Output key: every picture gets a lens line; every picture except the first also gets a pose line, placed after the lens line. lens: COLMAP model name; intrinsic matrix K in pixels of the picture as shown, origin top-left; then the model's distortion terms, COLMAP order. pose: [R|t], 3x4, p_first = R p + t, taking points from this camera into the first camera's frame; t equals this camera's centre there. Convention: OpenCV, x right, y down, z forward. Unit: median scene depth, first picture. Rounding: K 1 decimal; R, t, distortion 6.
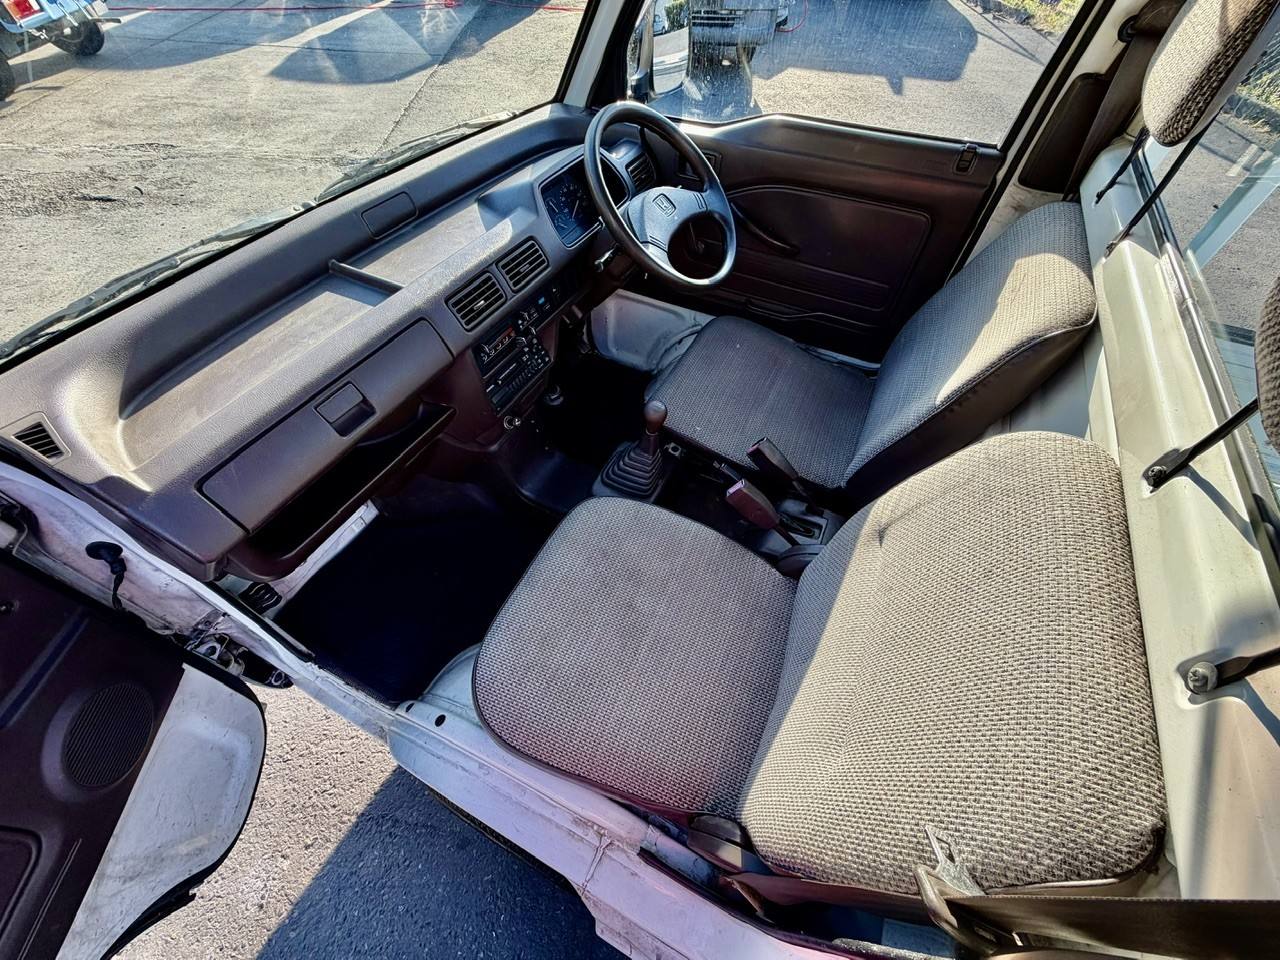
lens RADIAL K [[512.0, 0, 636.8], [0, 512.0, 476.8], [0, 0, 1]] dist [-0.001171, 0.000382]
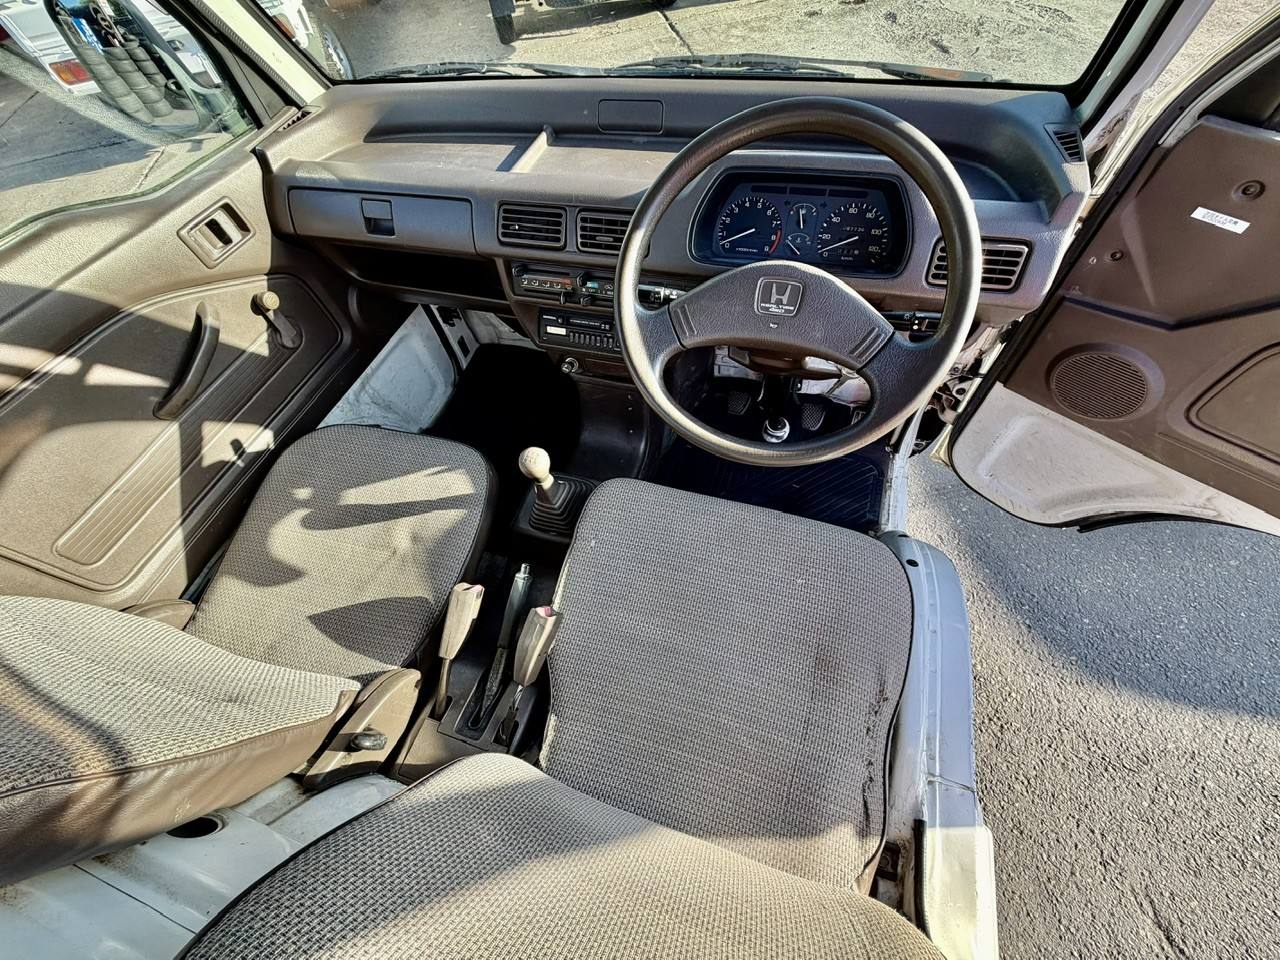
lens RADIAL K [[512.0, 0, 636.8], [0, 512.0, 476.8], [0, 0, 1]] dist [-0.001171, 0.000382]
pose [[0.144255, 0.794743, -0.589554, 0.408604], [-0.692637, 0.506596, 0.513435, -0.477912], [0.706714, 0.334282, 0.623547, 0.471773]]
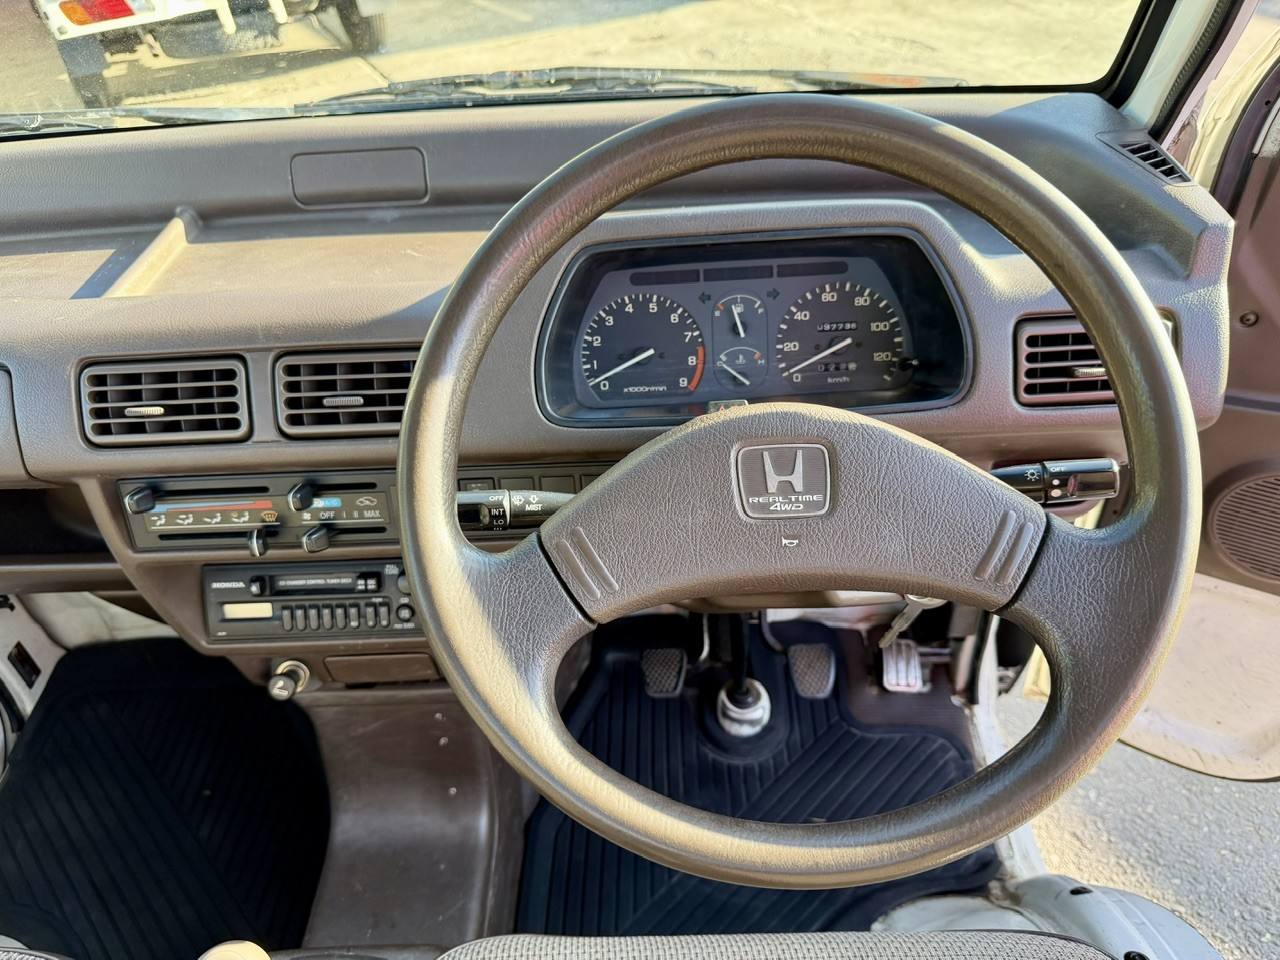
lens RADIAL K [[925.5, 0, 648.3], [0, 925.5, 482.9], [0, 0, 1]] dist [0.116276, -0.210914]
pose [[0.441078, 0.526807, -0.726584, 0.280650], [-0.649251, 0.746247, 0.146931, -0.431865], [0.619615, 0.406927, 0.671184, 0.509076]]
